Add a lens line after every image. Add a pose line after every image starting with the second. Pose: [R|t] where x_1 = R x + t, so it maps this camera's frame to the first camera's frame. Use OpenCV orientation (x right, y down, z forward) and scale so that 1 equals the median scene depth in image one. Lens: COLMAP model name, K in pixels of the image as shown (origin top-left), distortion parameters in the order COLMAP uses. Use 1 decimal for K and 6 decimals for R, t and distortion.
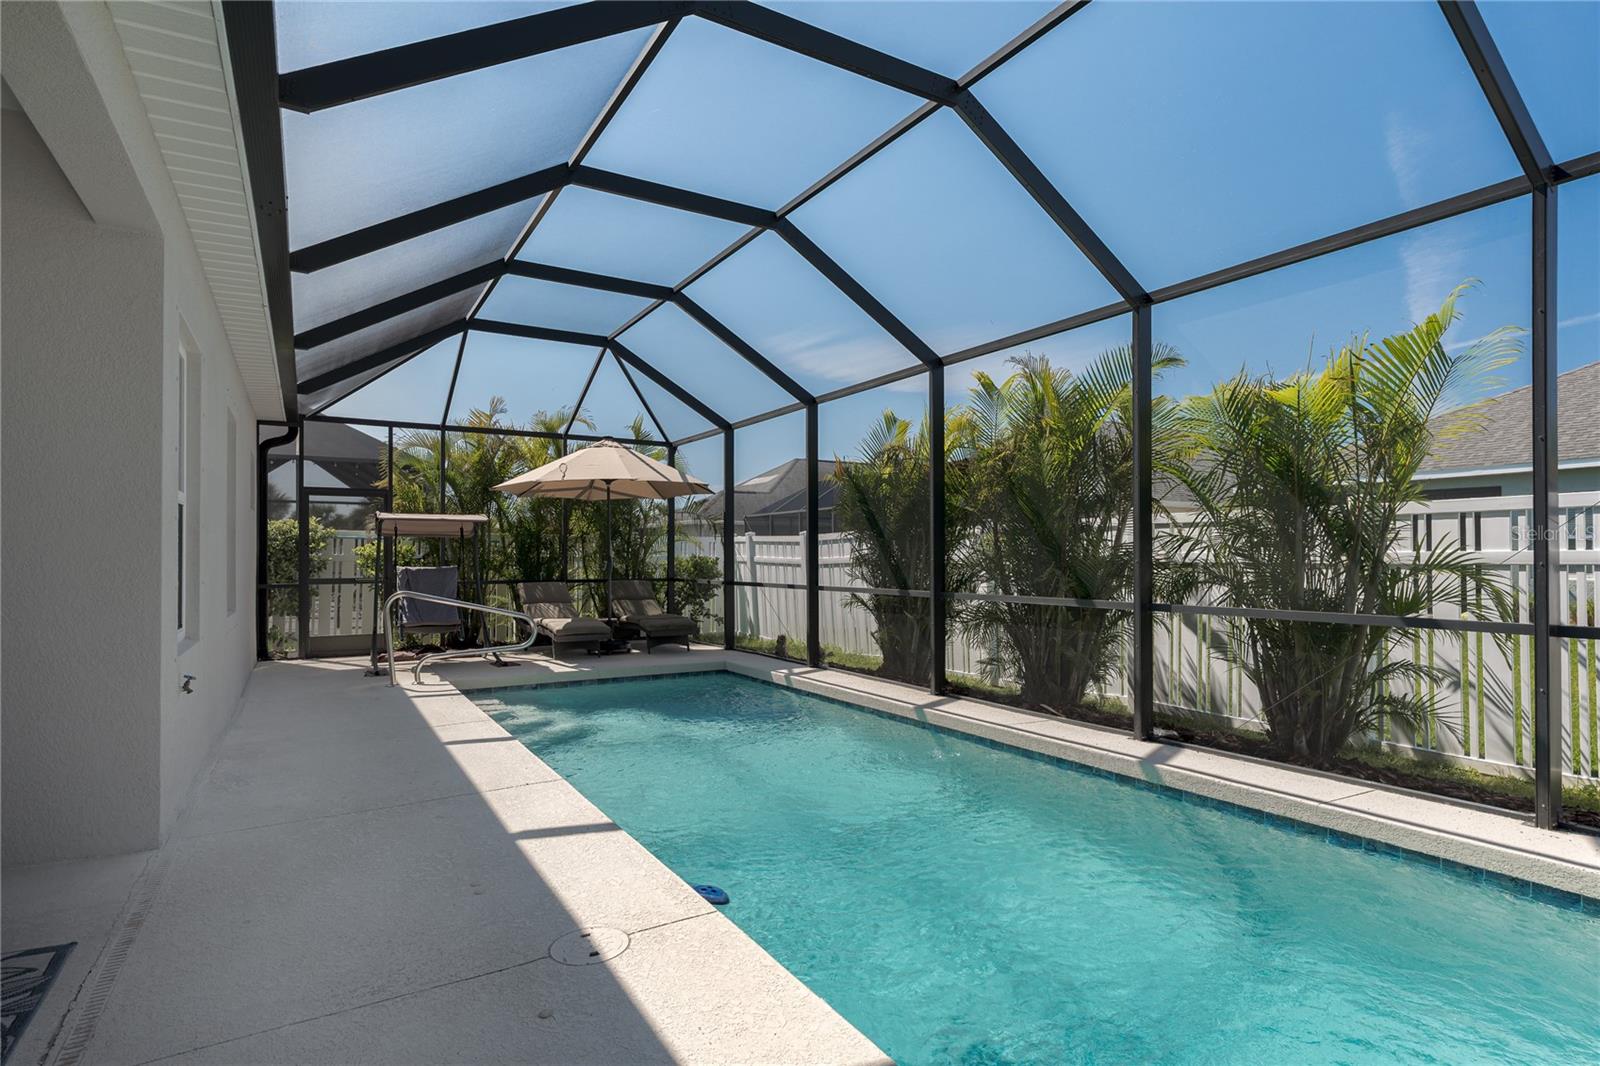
lens RADIAL K [[845.4, 0, 805.3], [0, 845.4, 553.0], [0, 0, 1]] dist [0.000289, 0.000033]
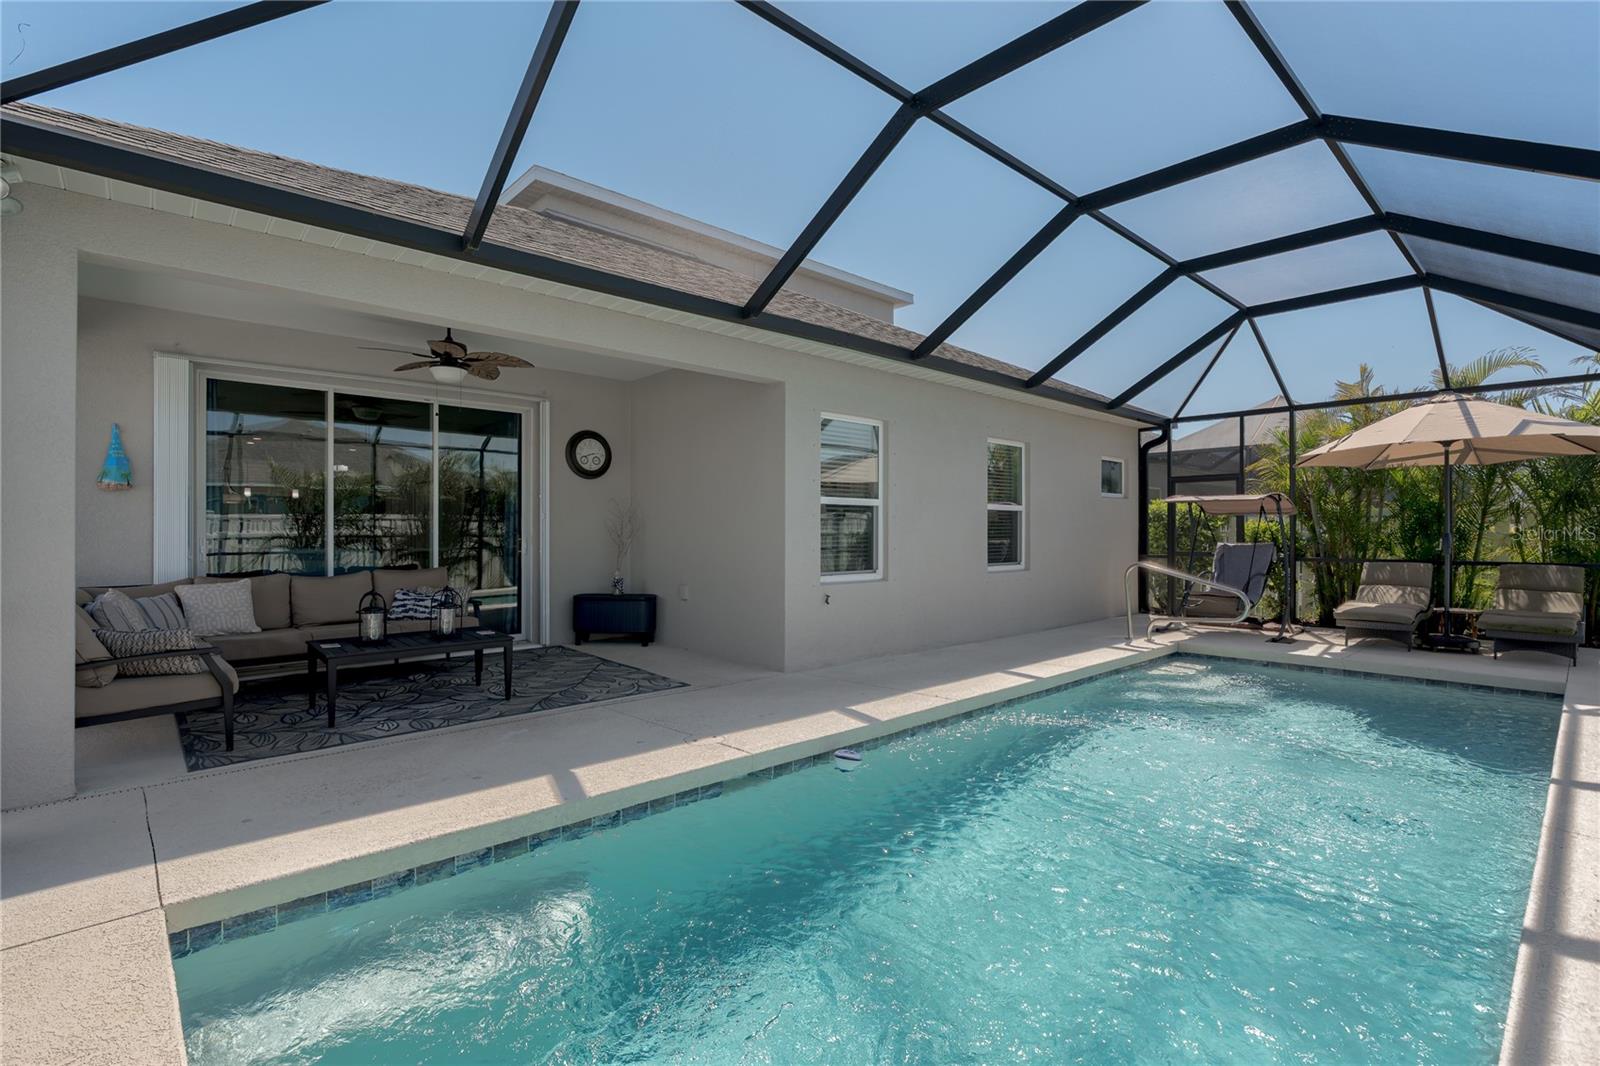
lens RADIAL K [[741.7, 0, 755.0], [0, 741.7, 537.2], [0, 0, 1]] dist [-0.001484, -0.000029]
pose [[0.183391, 0.005993, -0.983022, 0.365043], [0.005479, 0.999960, 0.007118, -0.001745], [0.983025, -0.006691, 0.183351, 0.208456]]
